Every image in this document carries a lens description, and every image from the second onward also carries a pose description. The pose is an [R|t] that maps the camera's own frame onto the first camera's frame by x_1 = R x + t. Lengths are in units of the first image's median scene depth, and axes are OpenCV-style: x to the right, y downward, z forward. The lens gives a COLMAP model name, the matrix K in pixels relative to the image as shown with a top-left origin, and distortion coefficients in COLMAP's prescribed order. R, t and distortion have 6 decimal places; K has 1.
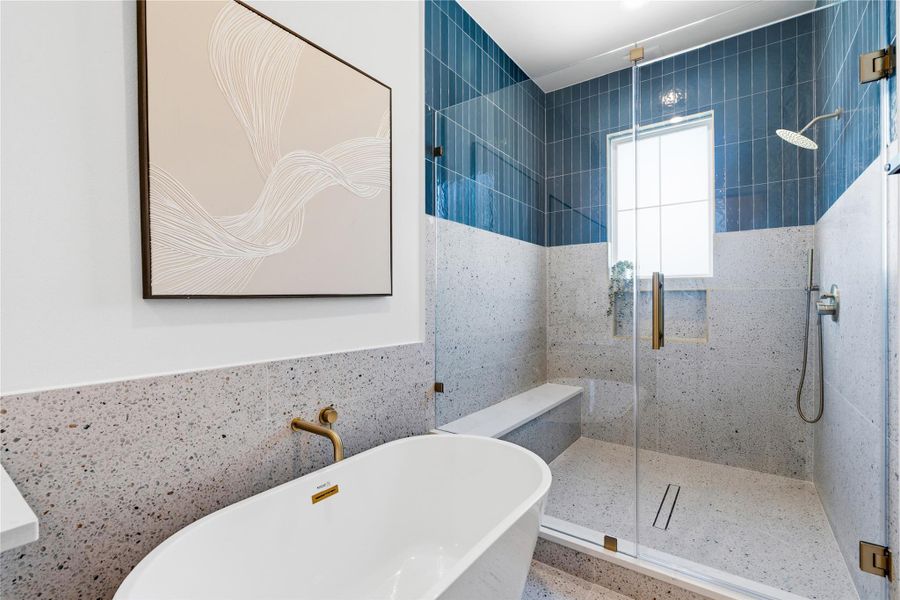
lens RADIAL K [[405.6, 0, 448.0], [0, 405.6, 299.9], [0, 0, 1]] dist [-0.007663, 0.001139]
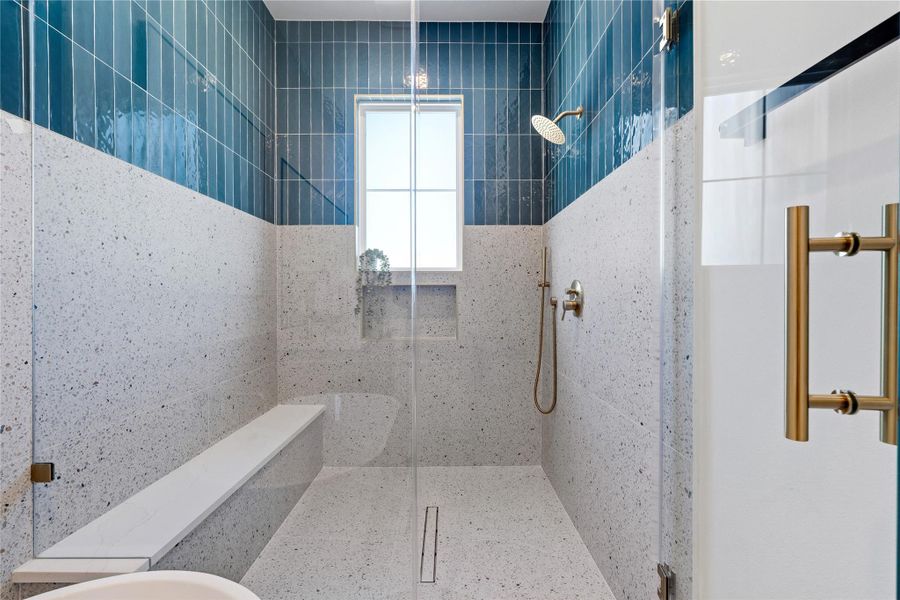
lens RADIAL K [[405.6, 0, 454.1], [0, 405.6, 299.4], [0, 0, 1]] dist [-0.007663, 0.001139]
pose [[0.798694, -0.004143, 0.601723, 0.065932], [-0.000924, 0.999967, 0.008112, 0.001482], [-0.601737, -0.007035, 0.798663, 0.247942]]
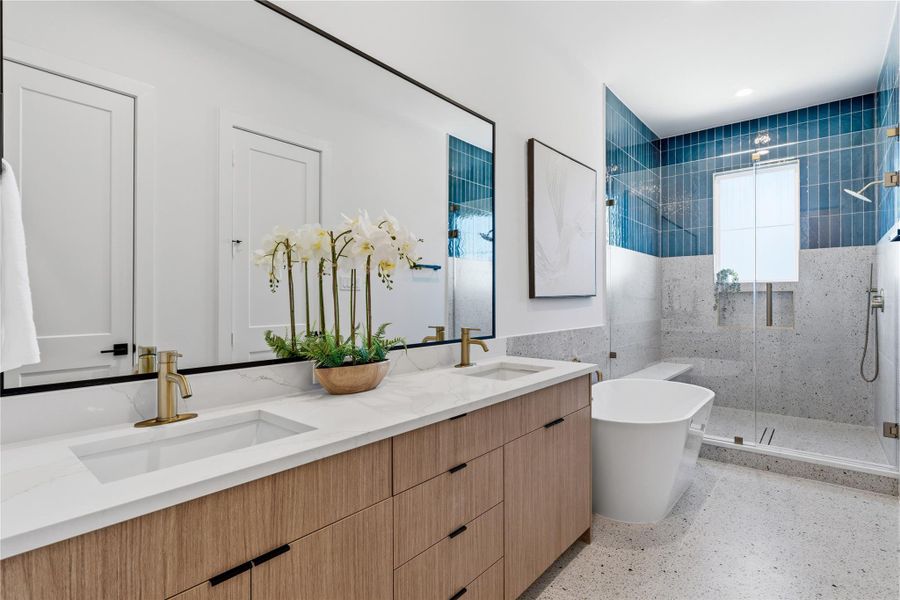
lens RADIAL K [[442.6, 0, 449.6], [0, 442.6, 300.3], [0, 0, 1]] dist [-0.001275, -0.000755]
pose [[0.997453, -0.000296, -0.071322, -0.414325], [0.000629, 0.999989, 0.004650, -0.001280], [0.071320, -0.004683, 0.997442, -0.576898]]
